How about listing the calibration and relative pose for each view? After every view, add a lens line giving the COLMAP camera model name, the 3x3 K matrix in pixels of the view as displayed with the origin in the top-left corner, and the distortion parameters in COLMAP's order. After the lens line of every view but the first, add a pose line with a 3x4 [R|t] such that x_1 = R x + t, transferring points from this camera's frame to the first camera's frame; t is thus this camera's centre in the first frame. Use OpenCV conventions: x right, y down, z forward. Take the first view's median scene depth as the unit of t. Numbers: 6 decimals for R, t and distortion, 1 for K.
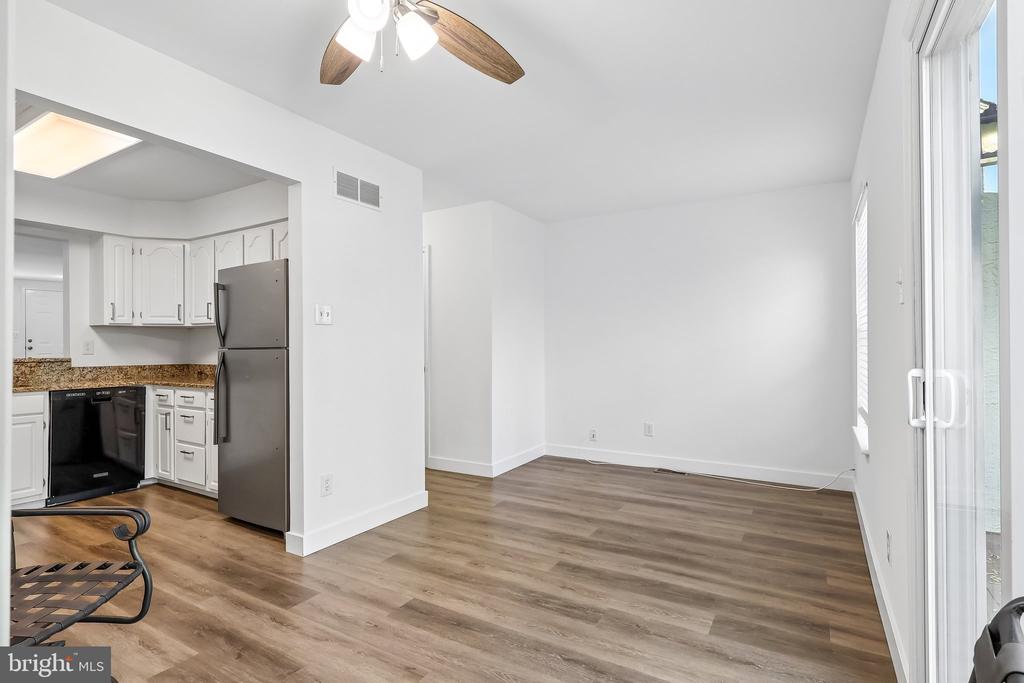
lens RADIAL K [[509.8, 0, 508.0], [0, 509.8, 342.1], [0, 0, 1]] dist [0.000988, 0.000933]
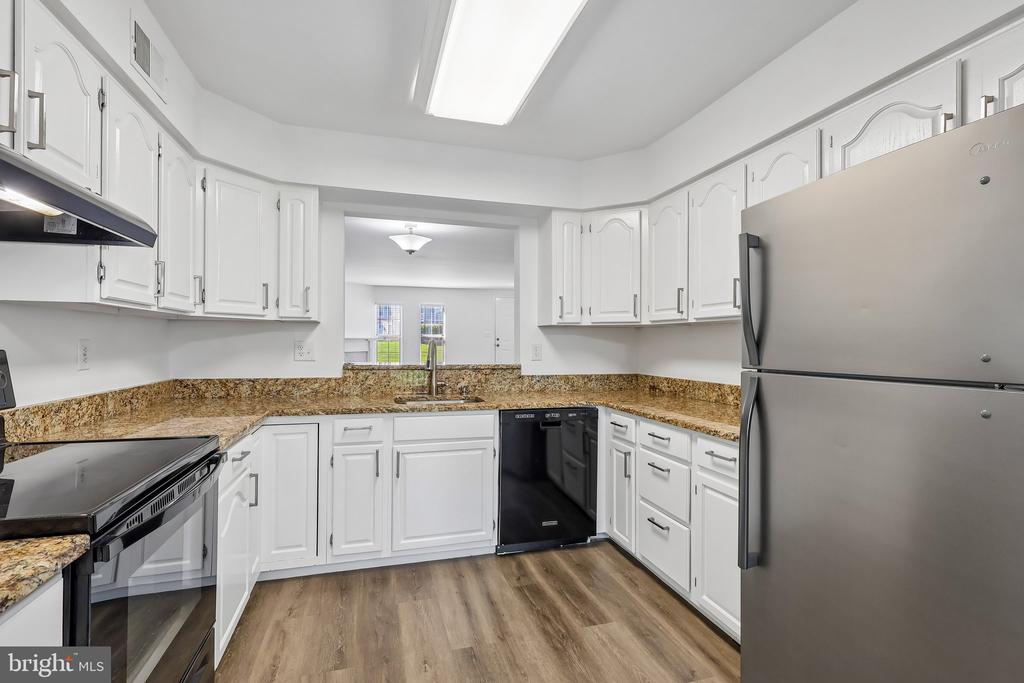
lens RADIAL K [[475.0, 0, 508.1], [0, 475.0, 340.7], [0, 0, 1]] dist [-0.001822, -0.000040]
pose [[0.737287, 0.005951, -0.675554, -0.345314], [-0.002711, 0.999979, 0.005849, -0.013163], [0.675574, -0.002481, 0.737288, 0.411333]]
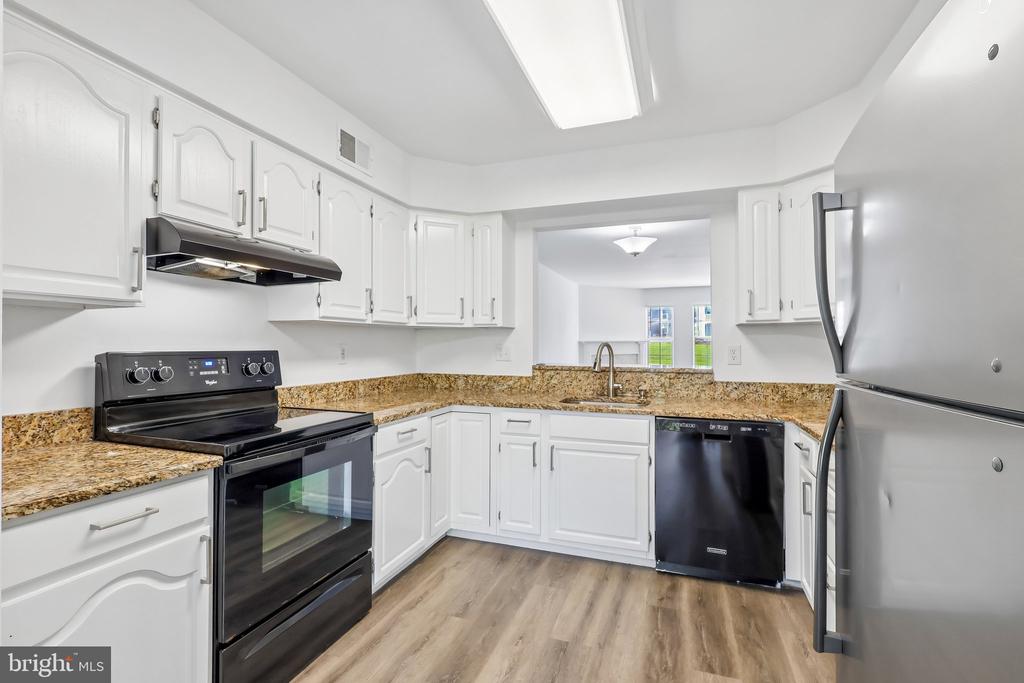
lens RADIAL K [[475.0, 0, 508.1], [0, 475.0, 340.7], [0, 0, 1]] dist [-0.001822, -0.000040]
pose [[0.192872, -0.003612, -0.981217, -0.230127], [0.008191, 0.999964, -0.002071, -0.011737], [0.981190, -0.007638, 0.192895, 0.577520]]
